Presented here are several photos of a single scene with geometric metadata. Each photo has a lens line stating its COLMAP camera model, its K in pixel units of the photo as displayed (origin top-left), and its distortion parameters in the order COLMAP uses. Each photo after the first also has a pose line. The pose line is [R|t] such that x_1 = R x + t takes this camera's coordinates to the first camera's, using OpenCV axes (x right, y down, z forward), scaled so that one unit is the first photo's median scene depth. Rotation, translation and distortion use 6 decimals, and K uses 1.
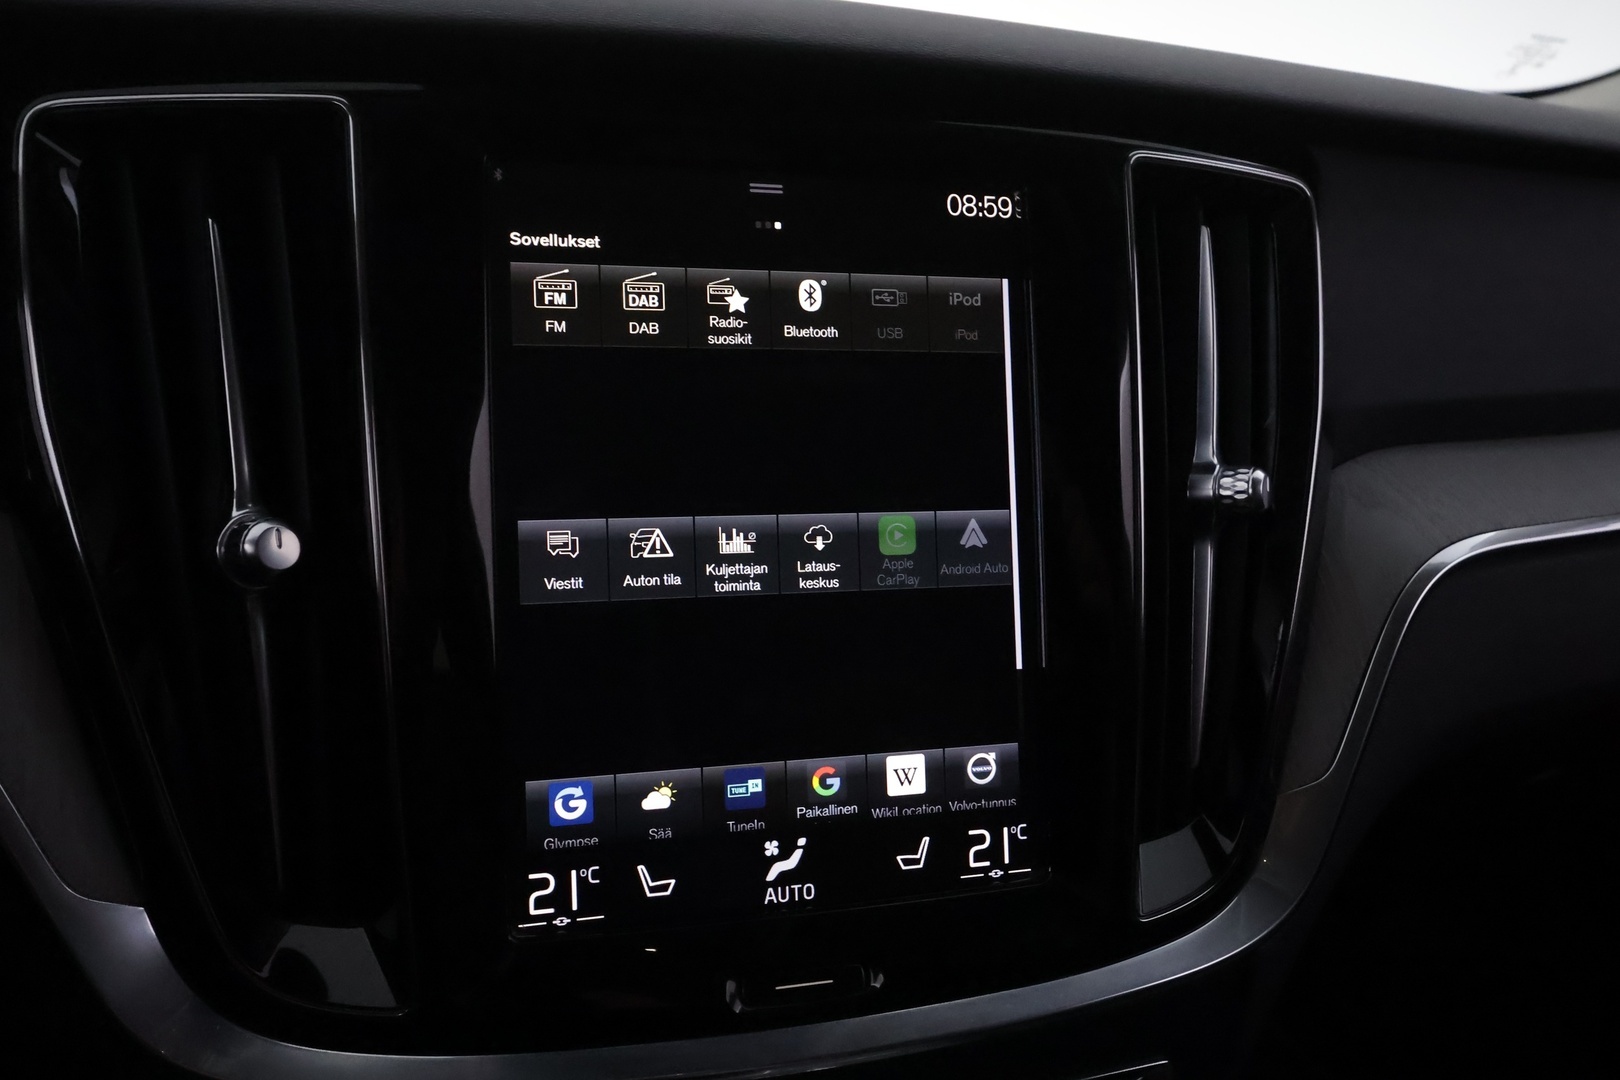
lens RADIAL K [[1329.0, 0, 799.2], [0, 1329.0, 551.0], [0, 0, 1]] dist [-0.006409, 0.010140]
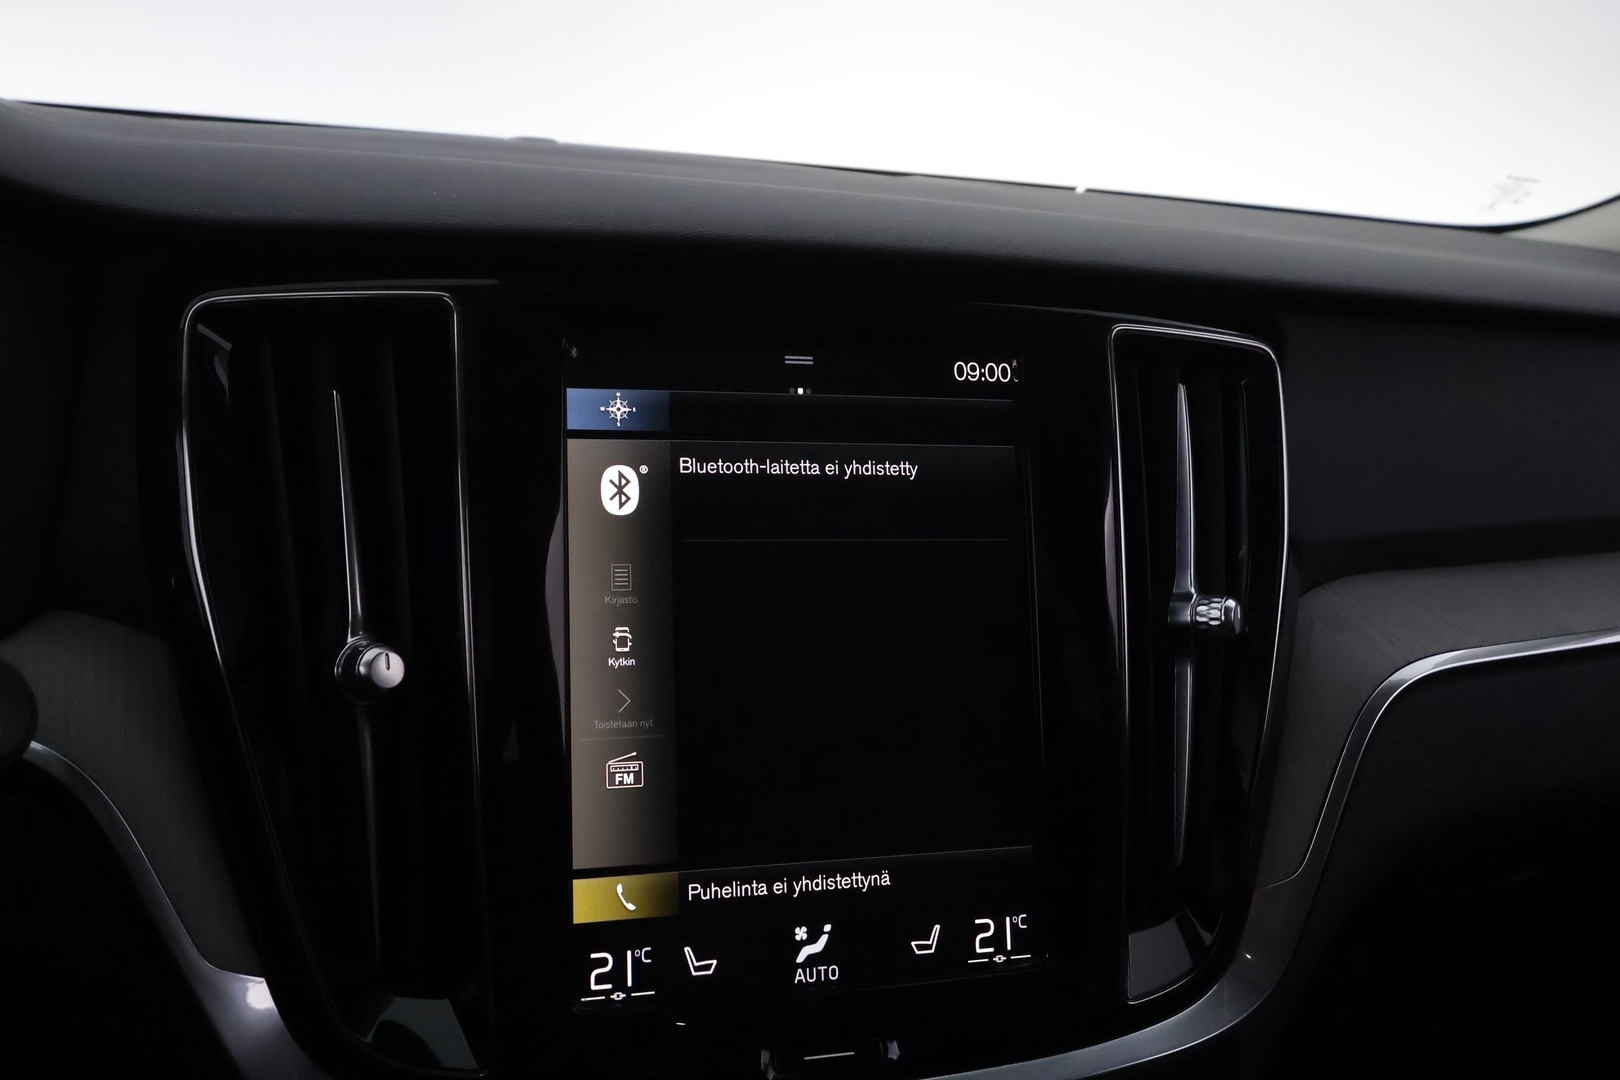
lens RADIAL K [[1329.0, 0, 796.3], [0, 1329.0, 536.1], [0, 0, 1]] dist [-0.006409, 0.010140]
pose [[0.999763, 0.003710, -0.021441, -0.001494], [-0.005349, 0.997022, -0.076935, -0.027578], [0.021092, 0.077031, 0.996806, -0.157374]]
